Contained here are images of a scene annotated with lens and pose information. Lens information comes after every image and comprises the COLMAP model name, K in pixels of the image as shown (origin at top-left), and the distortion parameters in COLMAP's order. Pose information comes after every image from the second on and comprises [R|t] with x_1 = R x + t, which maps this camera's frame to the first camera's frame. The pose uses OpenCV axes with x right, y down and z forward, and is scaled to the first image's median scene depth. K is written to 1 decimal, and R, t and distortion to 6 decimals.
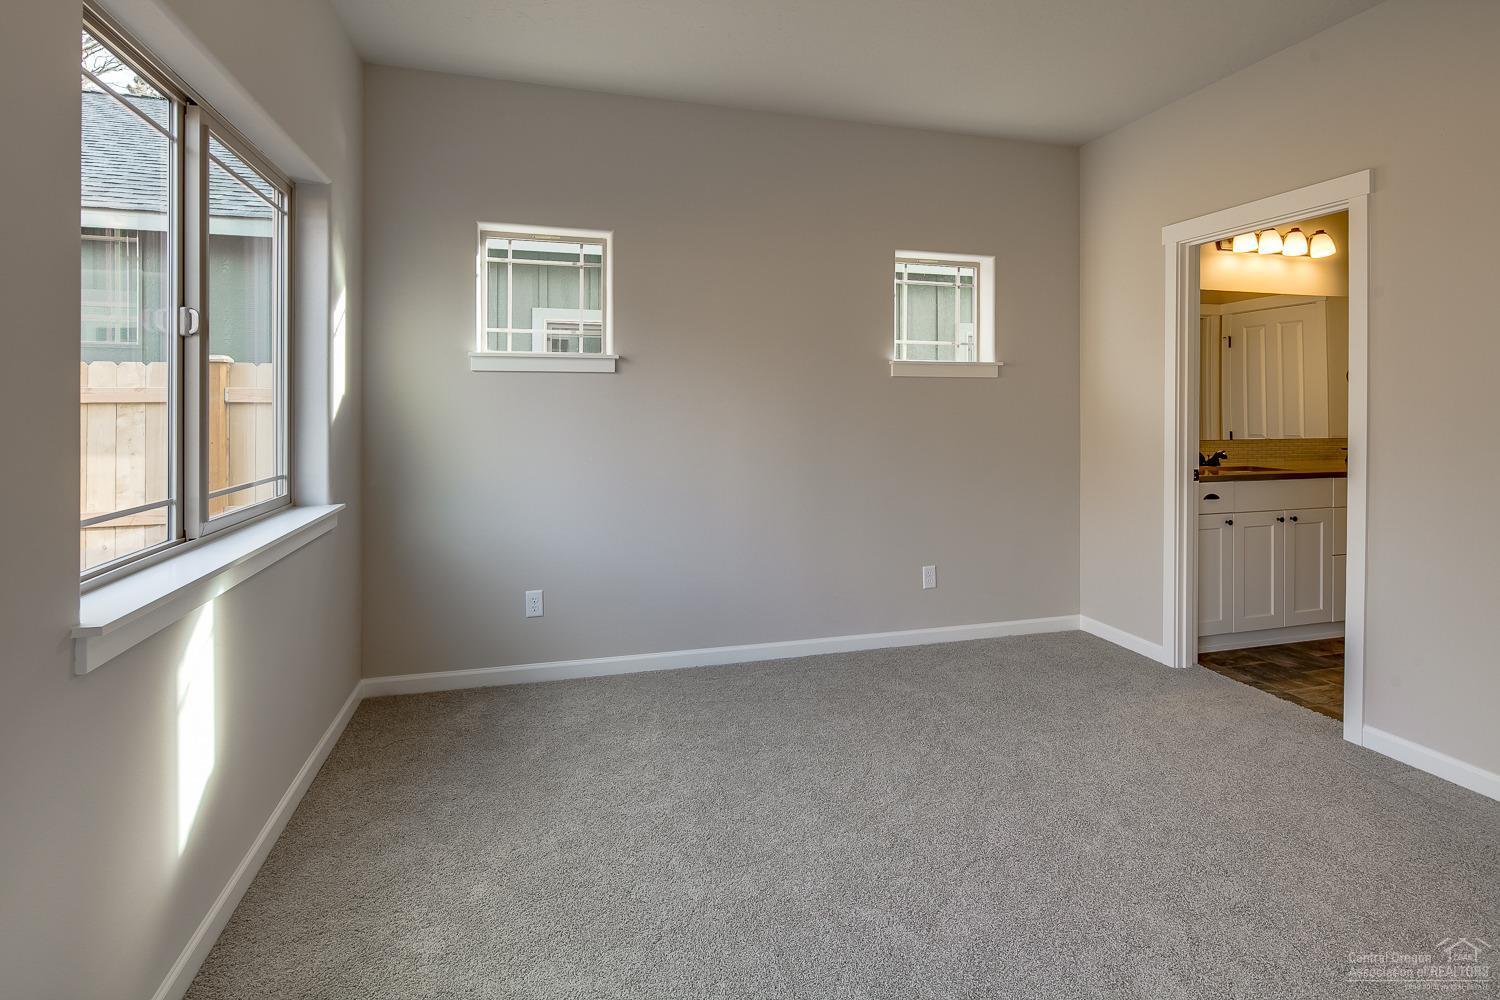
lens RADIAL K [[724.1, 0, 757.8], [0, 724.1, 415.7], [0, 0, 1]] dist [-0.000621, -0.000044]
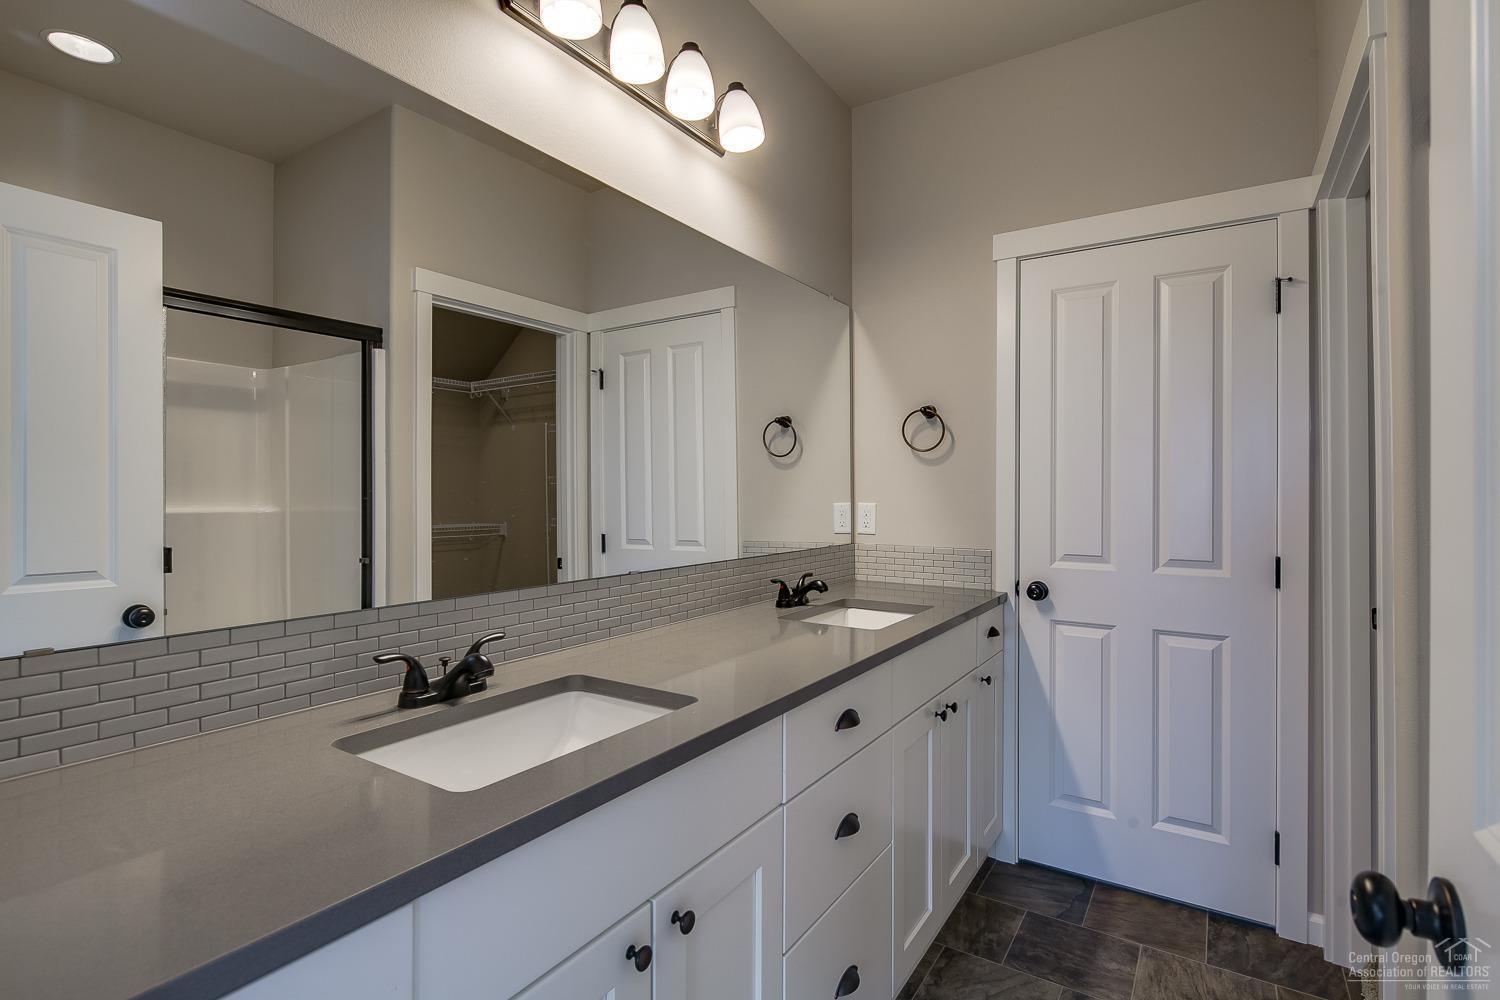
lens RADIAL K [[724.1, 0, 747.8], [0, 724.1, 496.2], [0, 0, 1]] dist [-0.000621, -0.000044]
pose [[0.757391, 0.000386, 0.652962, 0.361108], [0.002127, 0.999993, -0.003059, -0.006007], [-0.652958, 0.003706, 0.757385, 0.483104]]
